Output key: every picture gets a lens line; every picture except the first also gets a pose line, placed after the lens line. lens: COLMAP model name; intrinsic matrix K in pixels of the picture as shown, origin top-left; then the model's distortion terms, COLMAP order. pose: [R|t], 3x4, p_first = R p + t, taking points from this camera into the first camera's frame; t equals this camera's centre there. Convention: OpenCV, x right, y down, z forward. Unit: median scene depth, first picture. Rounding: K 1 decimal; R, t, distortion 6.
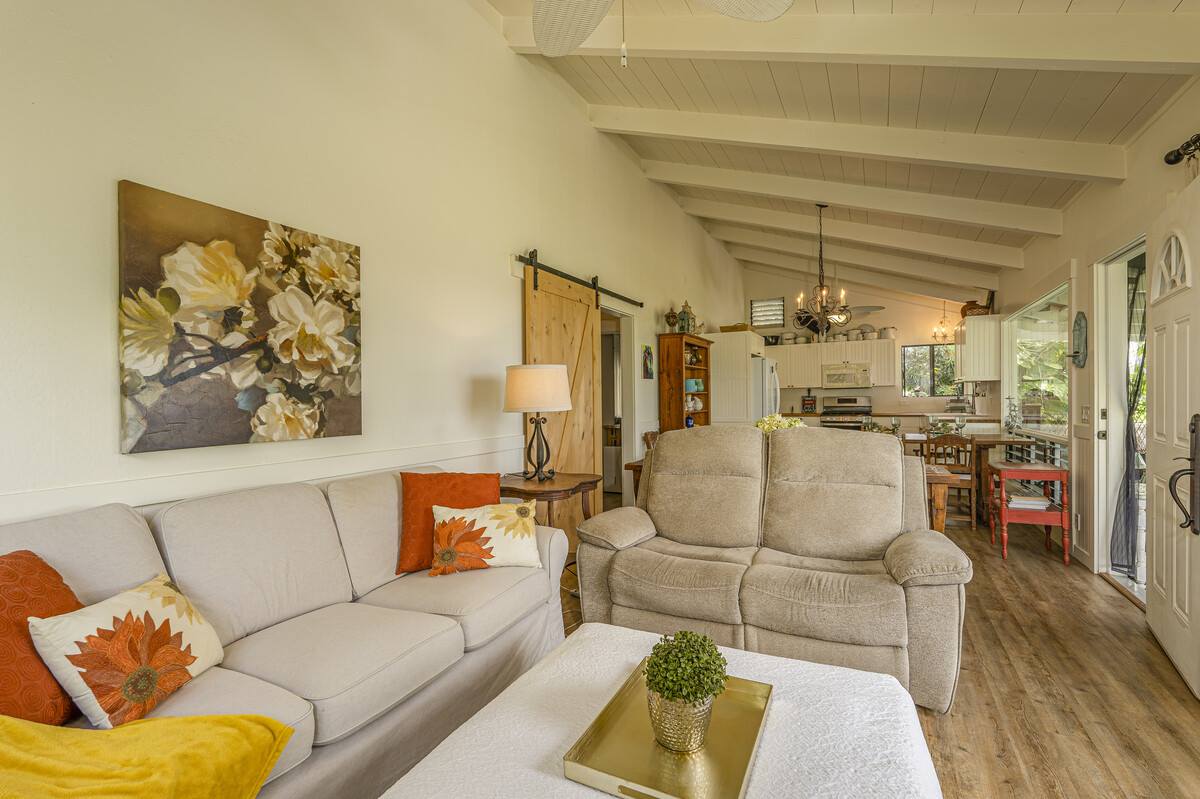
lens RADIAL K [[534.6, 0, 601.0], [0, 534.6, 400.2], [0, 0, 1]] dist [-0.005846, 0.000479]
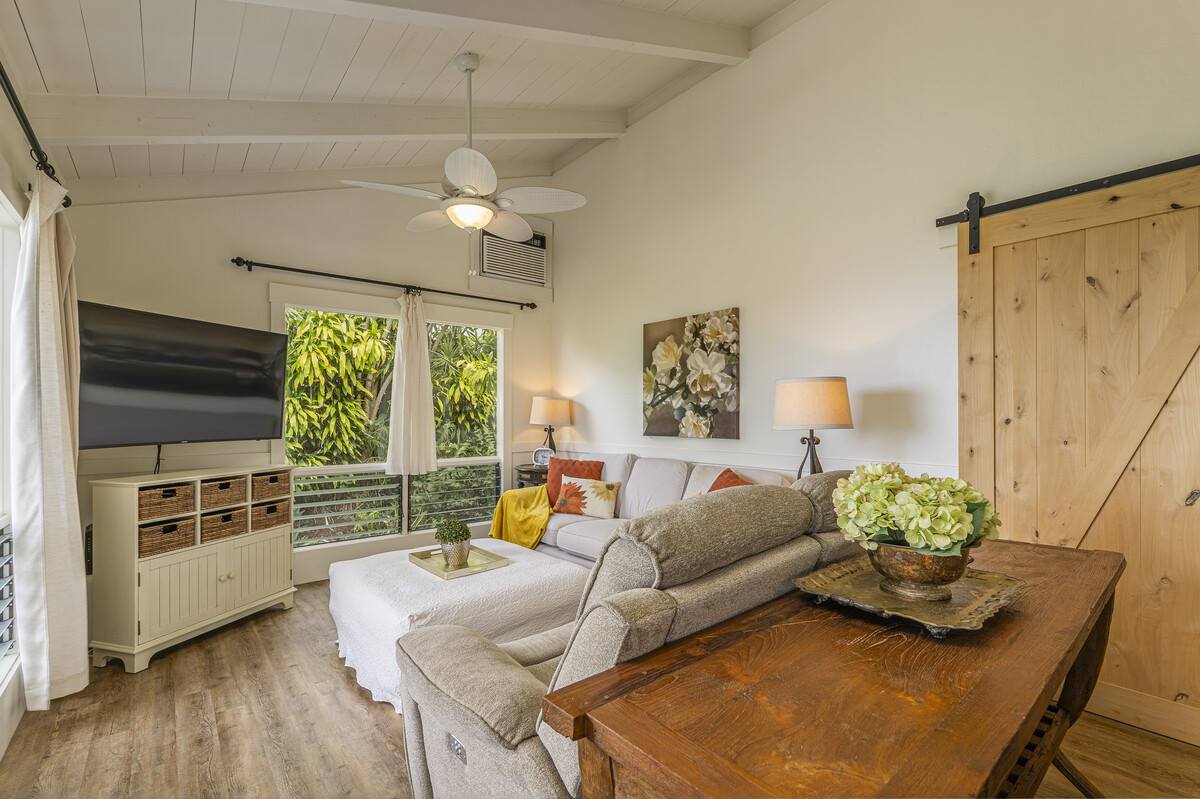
lens RADIAL K [[534.6, 0, 594.5], [0, 534.6, 407.1], [0, 0, 1]] dist [-0.005846, 0.000479]
pose [[-0.408857, 0.003641, -0.912591, 1.074027], [0.004564, 0.999988, 0.001945, -0.027620], [0.912587, -0.003370, -0.408868, 1.325106]]
